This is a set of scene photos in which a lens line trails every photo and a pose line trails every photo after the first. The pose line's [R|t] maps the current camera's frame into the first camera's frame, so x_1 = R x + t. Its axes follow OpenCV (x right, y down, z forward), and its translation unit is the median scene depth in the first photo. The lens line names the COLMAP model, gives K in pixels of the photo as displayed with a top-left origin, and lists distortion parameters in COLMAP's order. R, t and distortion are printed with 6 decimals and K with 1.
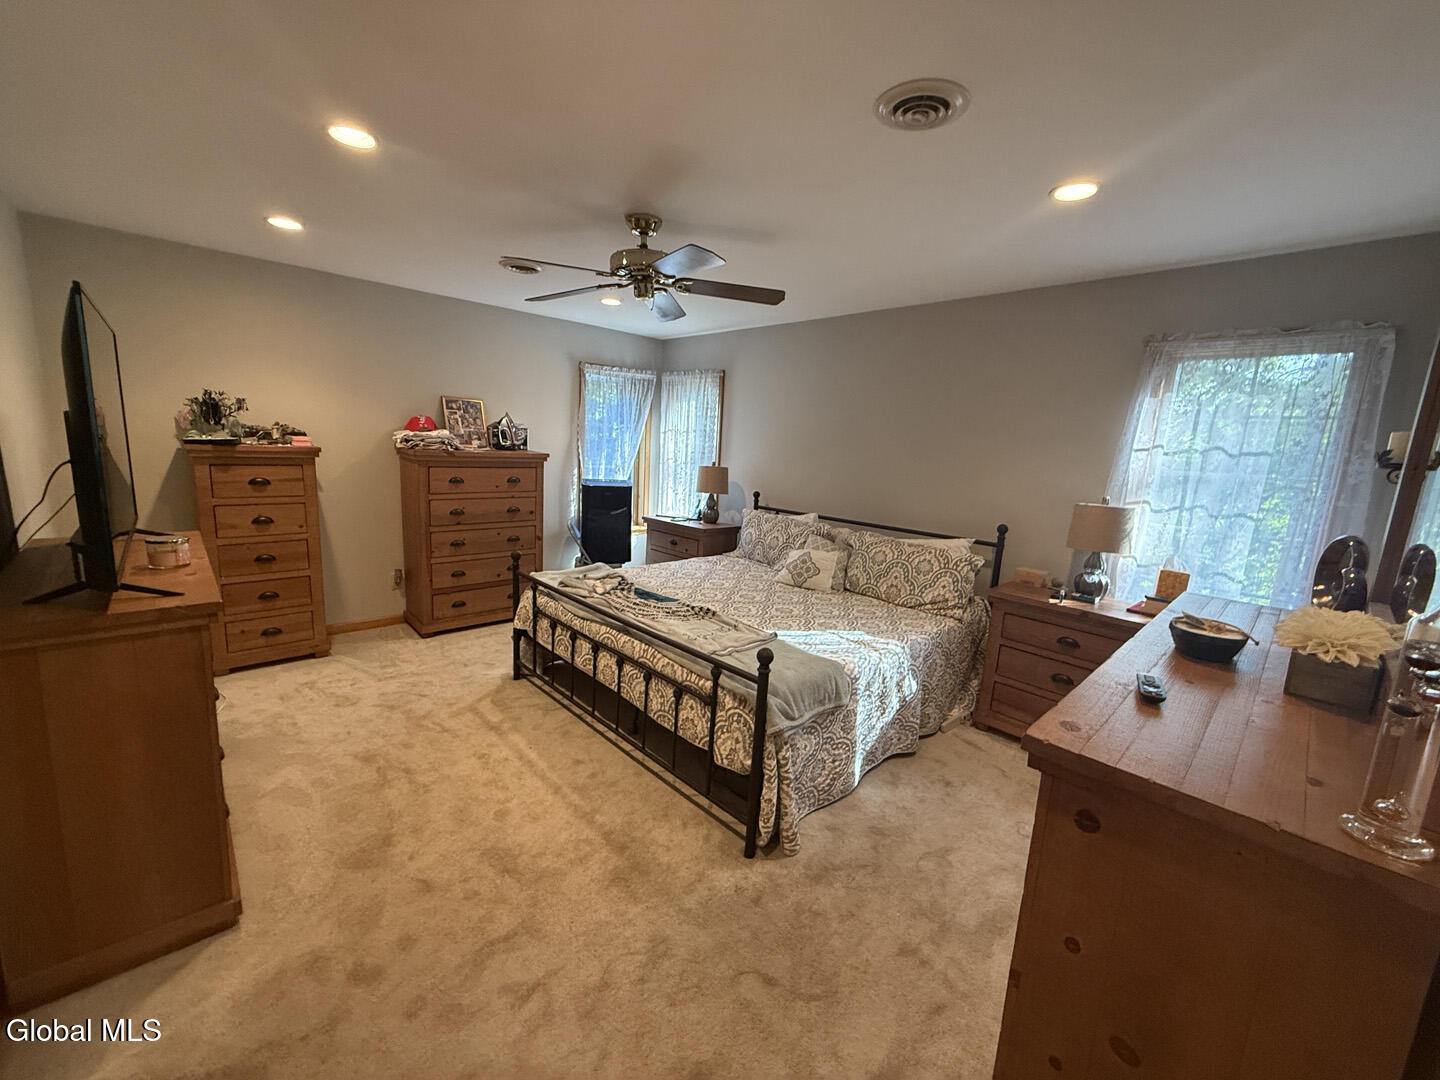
lens RADIAL K [[574.8, 0, 717.7], [0, 574.8, 539.1], [0, 0, 1]] dist [0.000973, 0.000418]
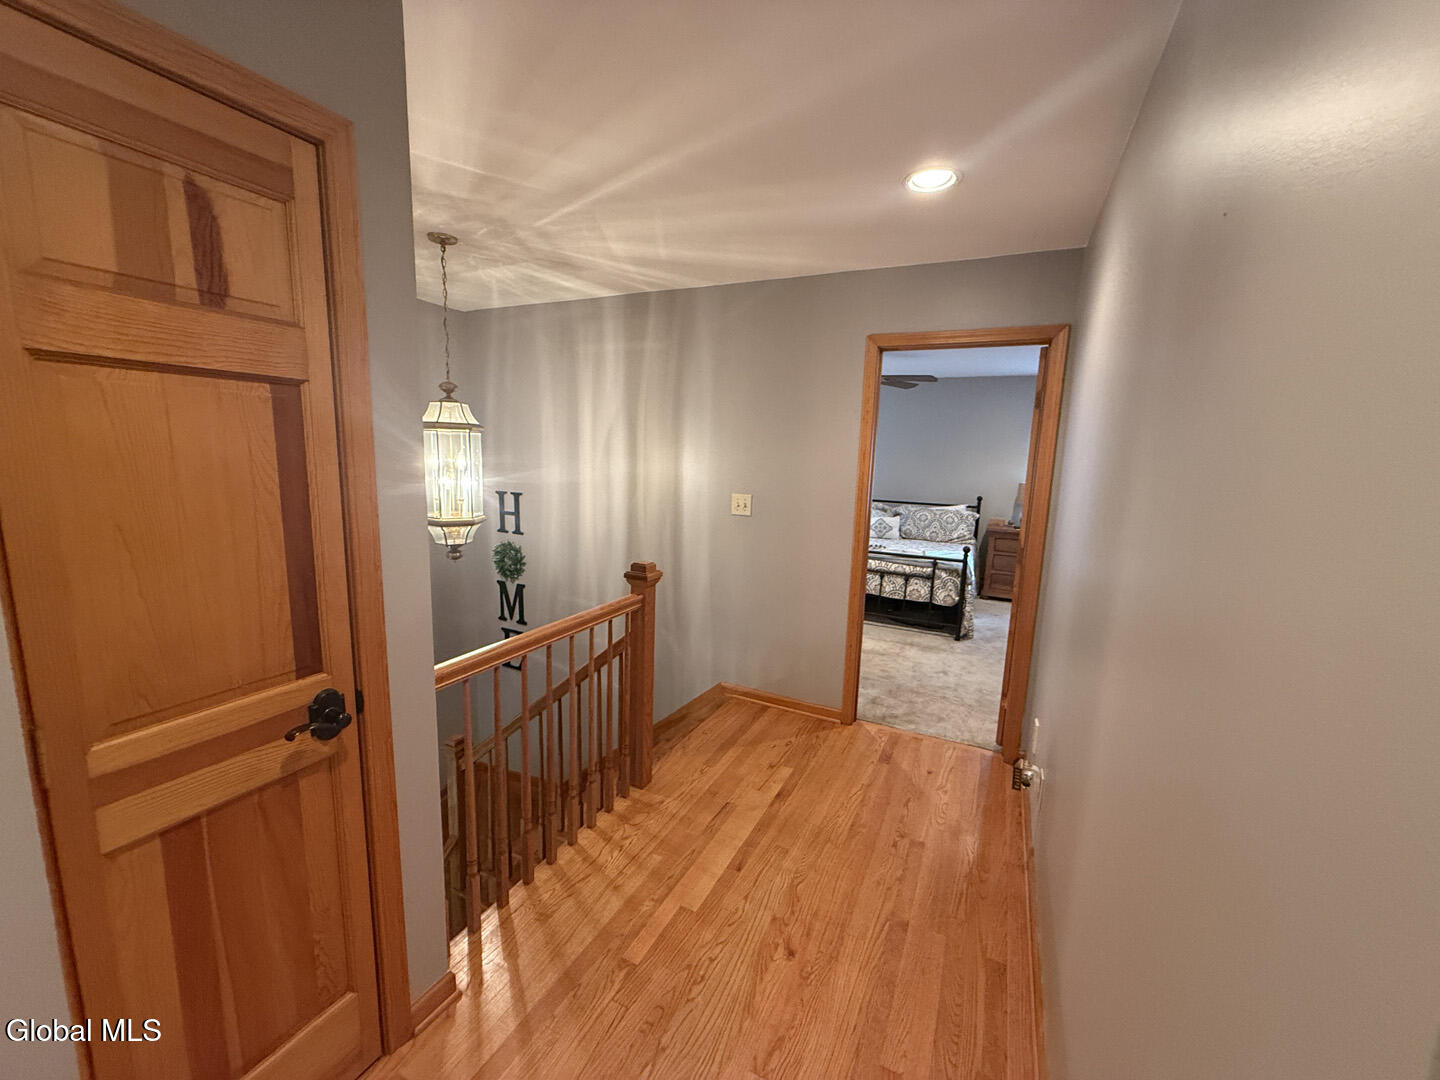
lens RADIAL K [[574.8, 0, 720.9], [0, 574.8, 540.3], [0, 0, 1]] dist [0.000973, 0.000418]
pose [[0.936021, -0.073143, 0.344260, -1.396687], [0.076468, 0.997064, 0.003929, 0.067844], [-0.343536, 0.022647, 0.938866, -0.725619]]
